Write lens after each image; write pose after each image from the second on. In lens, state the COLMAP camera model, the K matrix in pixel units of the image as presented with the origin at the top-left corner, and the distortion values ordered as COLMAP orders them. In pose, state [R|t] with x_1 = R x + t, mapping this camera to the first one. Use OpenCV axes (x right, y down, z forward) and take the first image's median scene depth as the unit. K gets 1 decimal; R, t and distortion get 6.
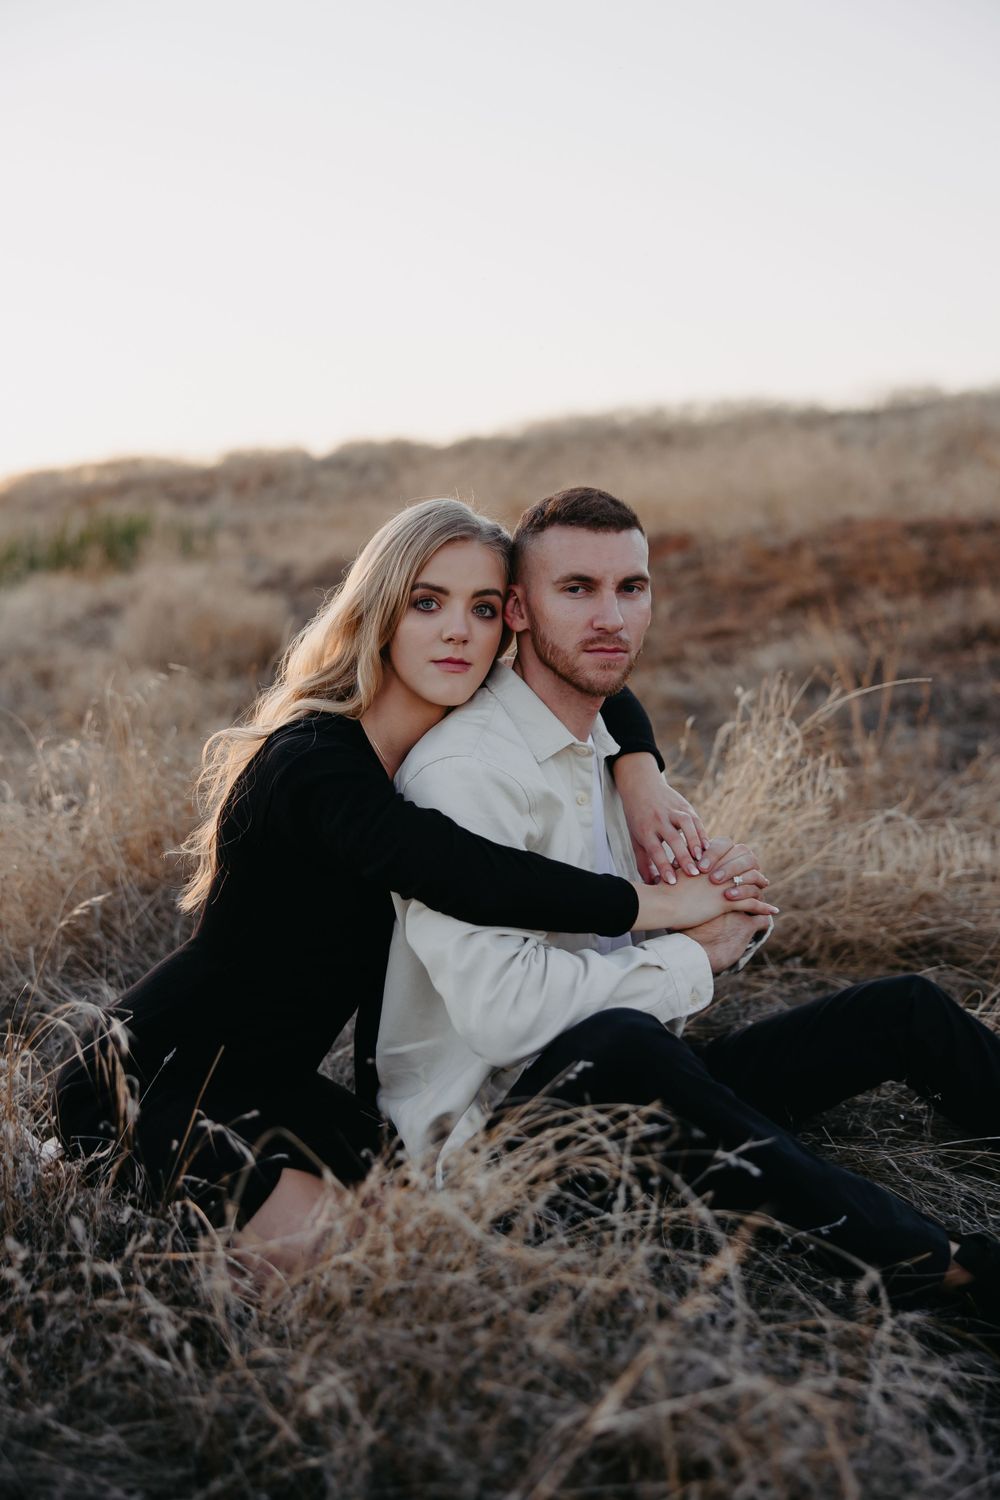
lens RADIAL K [[1625.3, 0, 512.7], [0, 1625.3, 754.2], [0, 0, 1]] dist [-0.000921, -0.015916]
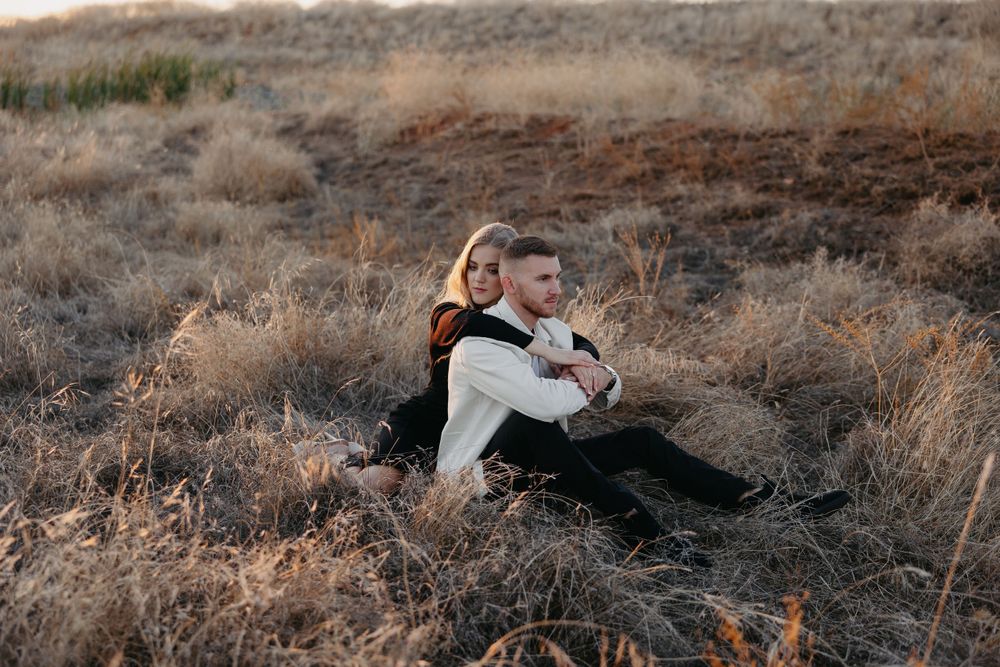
lens RADIAL K [[1192.2, 0, 500.0], [0, 1192.2, 333.5], [0, 0, 1]] dist [0.005461, -0.010639]
pose [[0.997252, 0.044715, 0.059060, -0.053728], [-0.049661, 0.995133, 0.085117, -0.099176], [-0.054967, -0.087816, 0.994619, -0.554011]]
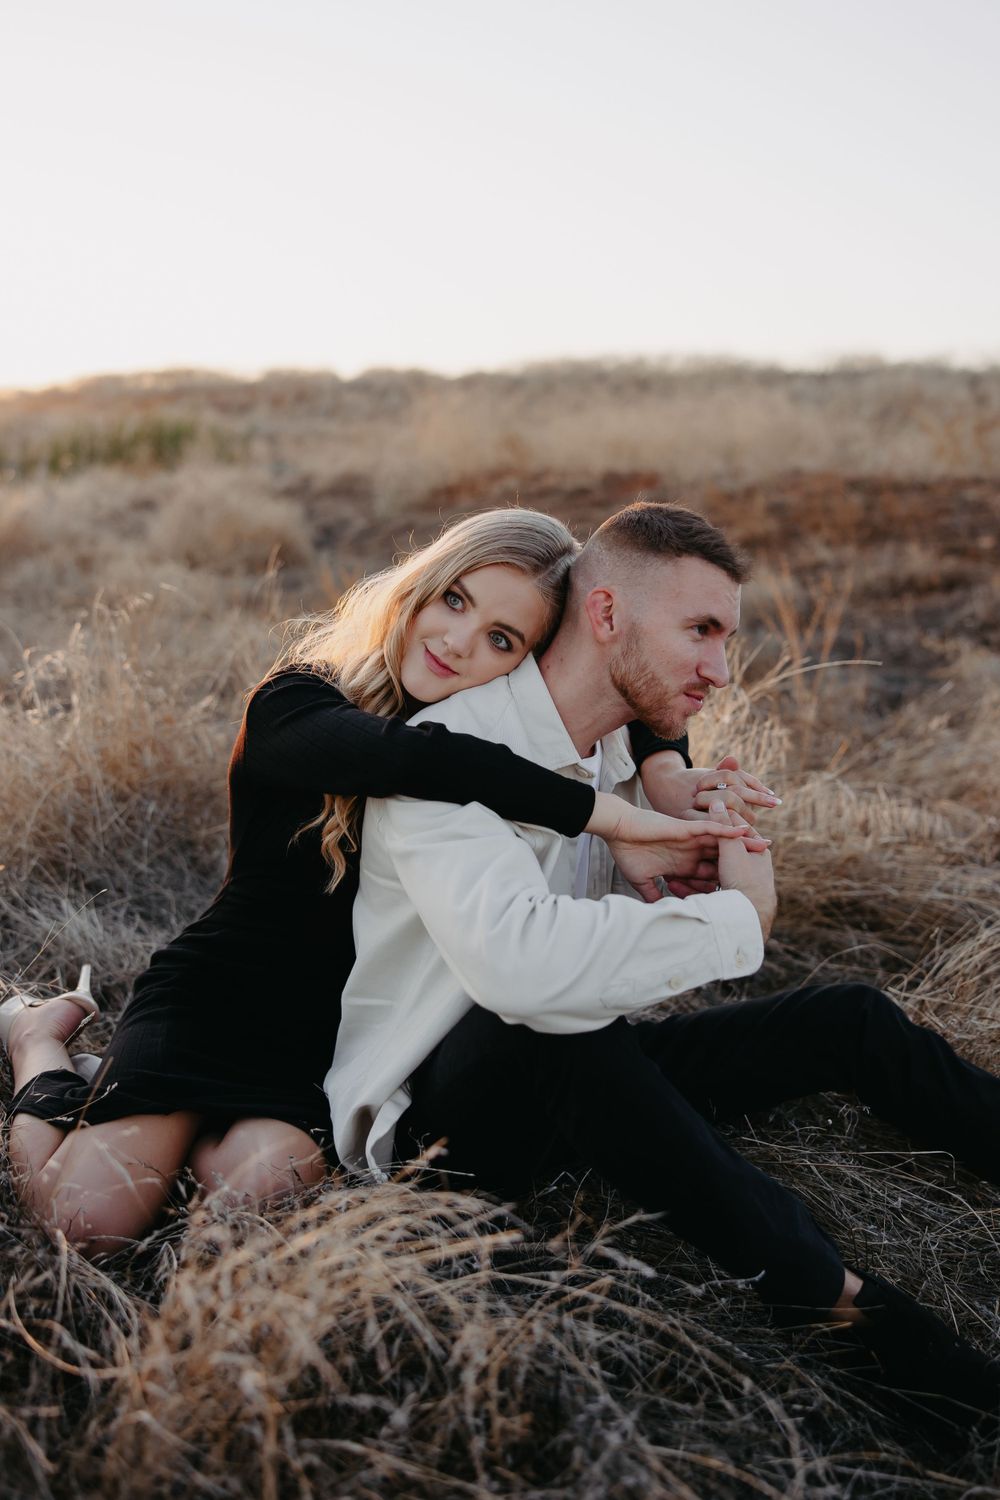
lens RADIAL K [[1364.1, 0, 501.6], [0, 1364.1, 741.5], [0, 0, 1]] dist [-0.001367, 0.007202]
pose [[0.997665, 0.067698, 0.009080, 0.011381], [-0.068173, 0.995146, 0.070964, -0.031596], [-0.004232, -0.071417, 0.997438, 0.108822]]
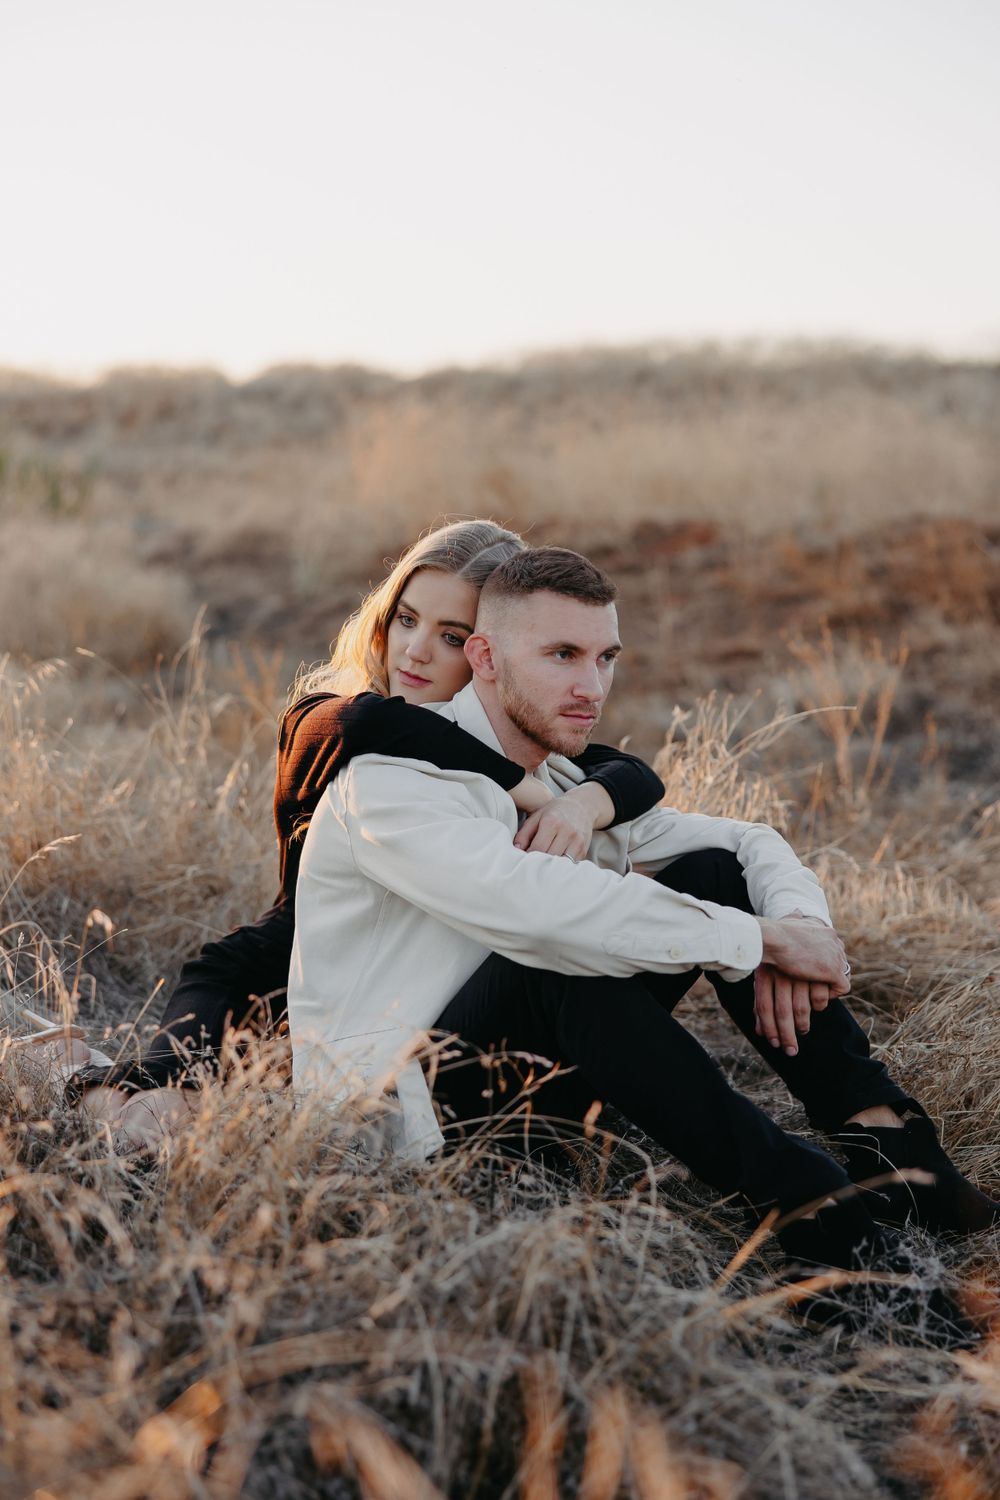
lens RADIAL K [[2282.1, 0, 499.0], [0, 2282.1, 751.0], [0, 0, 1]] dist [0.027241, 0.007505]
pose [[0.998393, 0.056477, 0.004670, 0.028371], [-0.056335, 0.998066, -0.026281, 0.021955], [-0.006145, 0.025976, 0.999644, -0.286827]]
